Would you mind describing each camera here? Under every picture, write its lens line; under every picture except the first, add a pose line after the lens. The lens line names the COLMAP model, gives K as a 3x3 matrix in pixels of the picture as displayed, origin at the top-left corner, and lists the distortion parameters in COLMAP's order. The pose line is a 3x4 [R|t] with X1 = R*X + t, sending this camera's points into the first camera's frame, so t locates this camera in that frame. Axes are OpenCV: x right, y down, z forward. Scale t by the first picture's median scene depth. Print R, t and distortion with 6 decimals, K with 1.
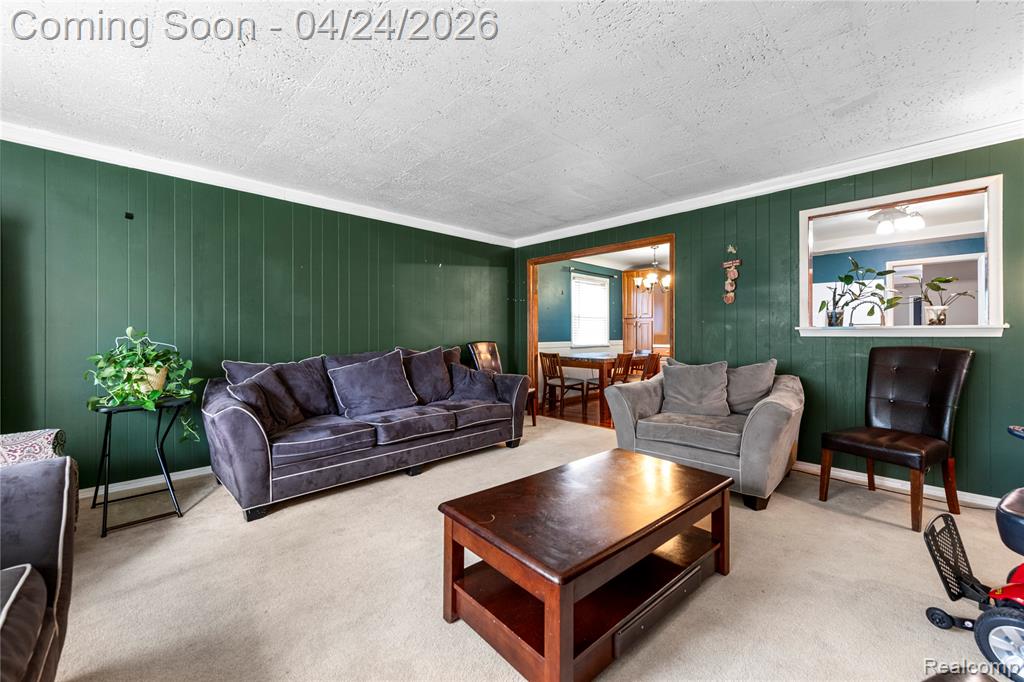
lens RADIAL K [[409.9, 0, 517.8], [0, 409.9, 337.7], [0, 0, 1]] dist [0.014569, -0.002501]
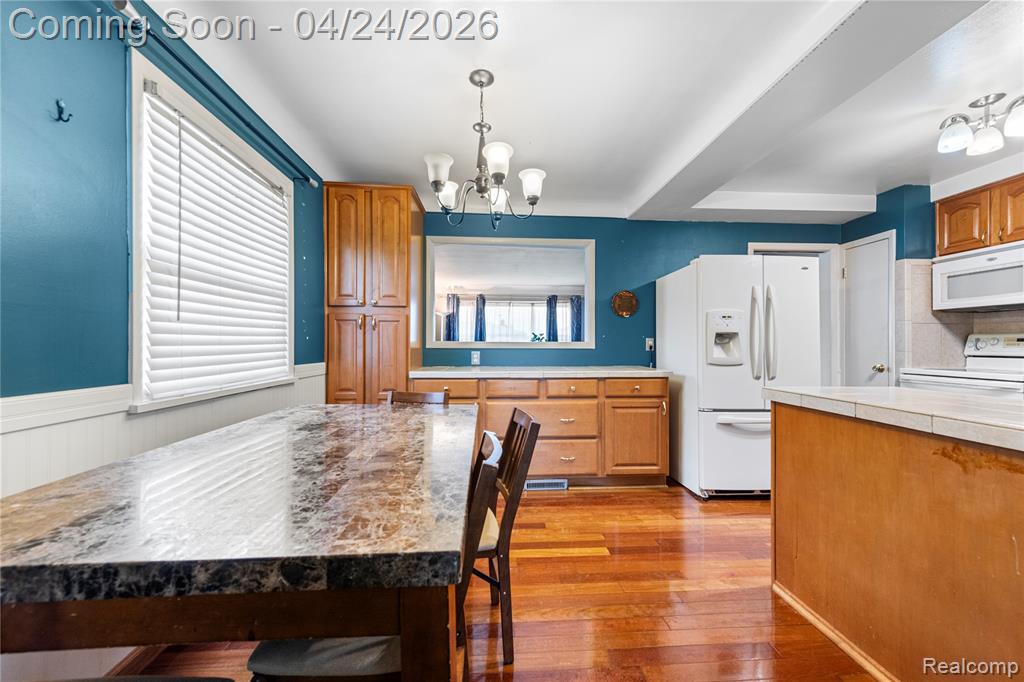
lens RADIAL K [[410.2, 0, 529.3], [0, 410.2, 343.3], [0, 0, 1]] dist [0.017326, 0.000119]
pose [[0.644099, 0.006056, 0.764918, 0.088550], [-0.003143, 0.999981, -0.005271, -0.009943], [-0.764935, 0.000991, 0.644106, 0.636775]]
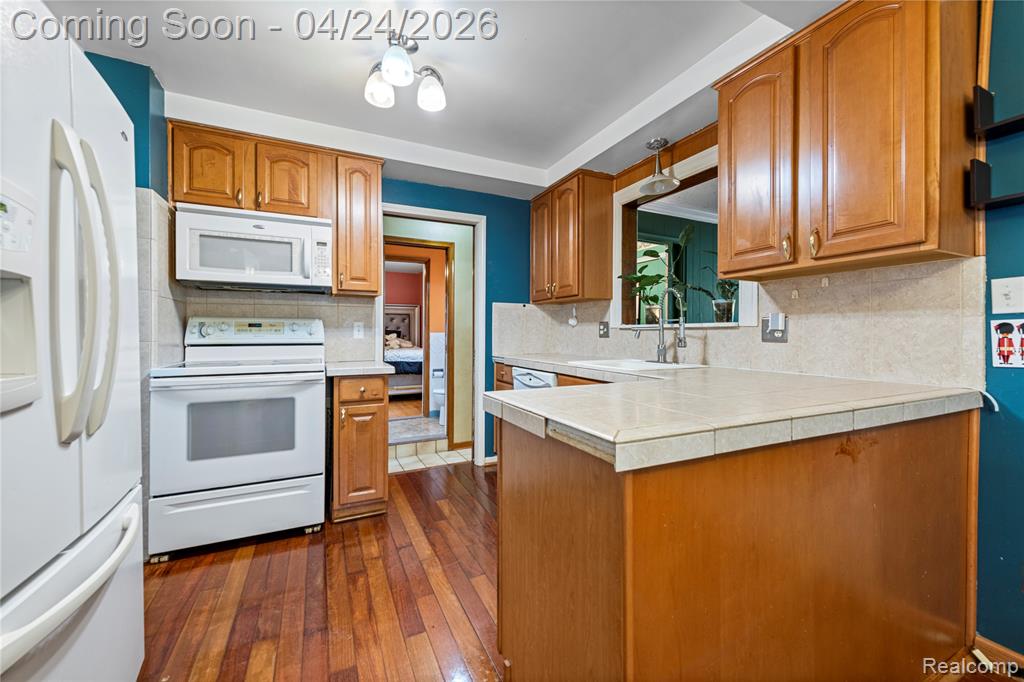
lens RADIAL K [[409.9, 0, 514.7], [0, 409.9, 333.0], [0, 0, 1]] dist [0.014569, -0.002501]
pose [[-0.942607, 0.002200, 0.333897, 0.388416], [0.001816, 0.999997, -0.001461, -0.009185], [-0.333899, -0.000771, -0.942609, 0.798611]]
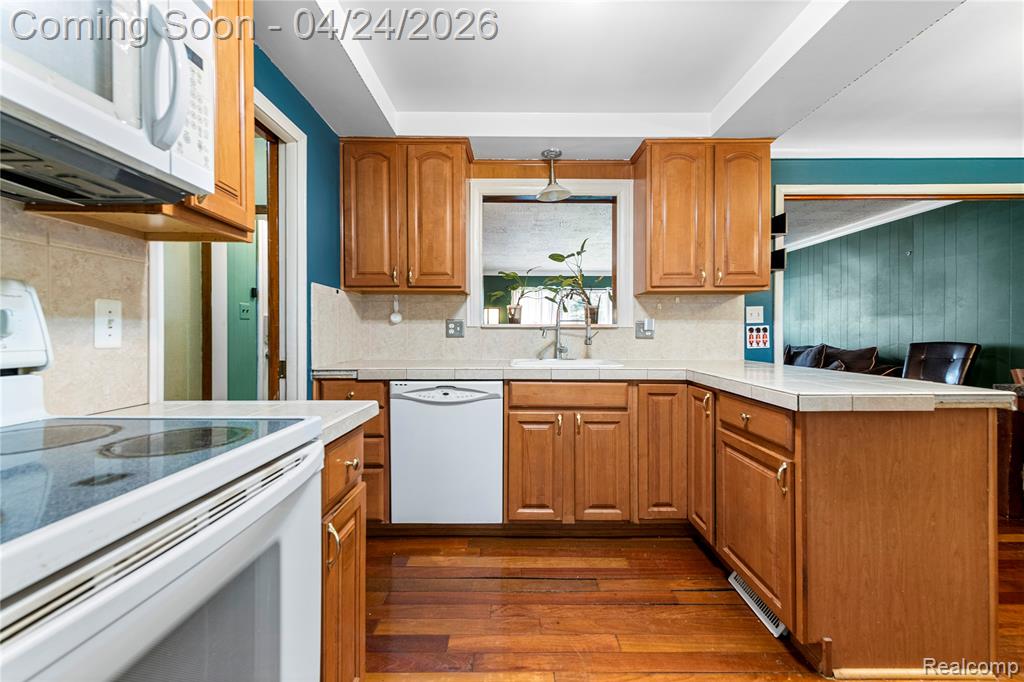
lens RADIAL K [[409.9, 0, 522.5], [0, 409.9, 336.9], [0, 0, 1]] dist [0.014569, -0.002501]
pose [[-0.702571, 0.008713, -0.711560, 0.667794], [0.002025, 0.999945, 0.010245, -0.009186], [0.711610, 0.005757, -0.702551, 0.673131]]
